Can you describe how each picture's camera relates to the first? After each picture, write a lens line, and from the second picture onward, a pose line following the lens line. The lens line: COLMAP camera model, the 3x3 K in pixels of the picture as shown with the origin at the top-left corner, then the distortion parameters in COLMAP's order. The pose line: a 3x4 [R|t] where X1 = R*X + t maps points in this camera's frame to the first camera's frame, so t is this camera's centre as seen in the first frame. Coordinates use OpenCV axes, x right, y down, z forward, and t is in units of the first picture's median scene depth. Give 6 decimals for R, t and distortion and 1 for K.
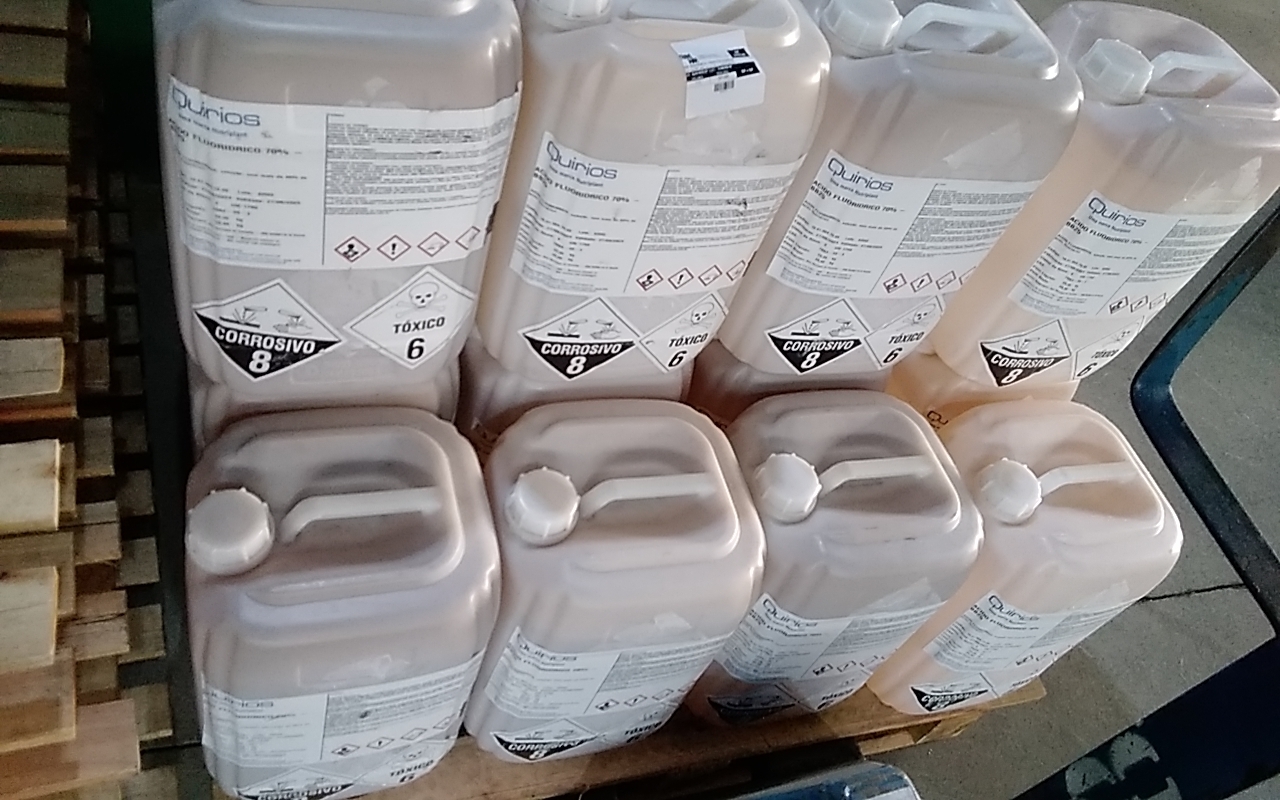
lens RADIAL K [[947.2, 0, 638.7], [0, 947.2, 384.7], [0, 0, 1]] dist [0.106654, -0.224437]
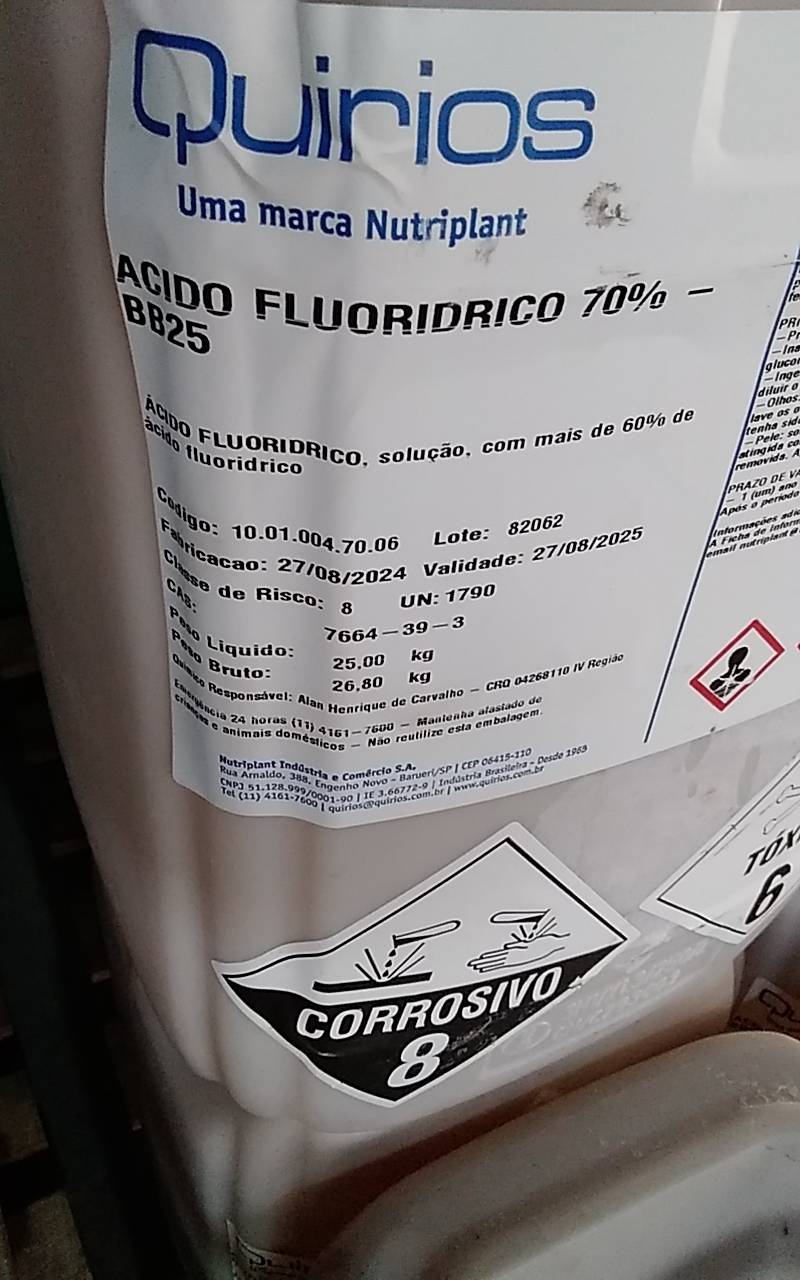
lens RADIAL K [[958.4, 0, 398.0], [0, 958.4, 657.3], [0, 0, 1]] dist [0.104037, -0.216958]
pose [[0.969826, -0.243570, -0.010569, -0.341043], [0.241135, 0.964717, -0.105716, -0.118673], [0.035945, 0.099977, 0.994340, 0.606711]]
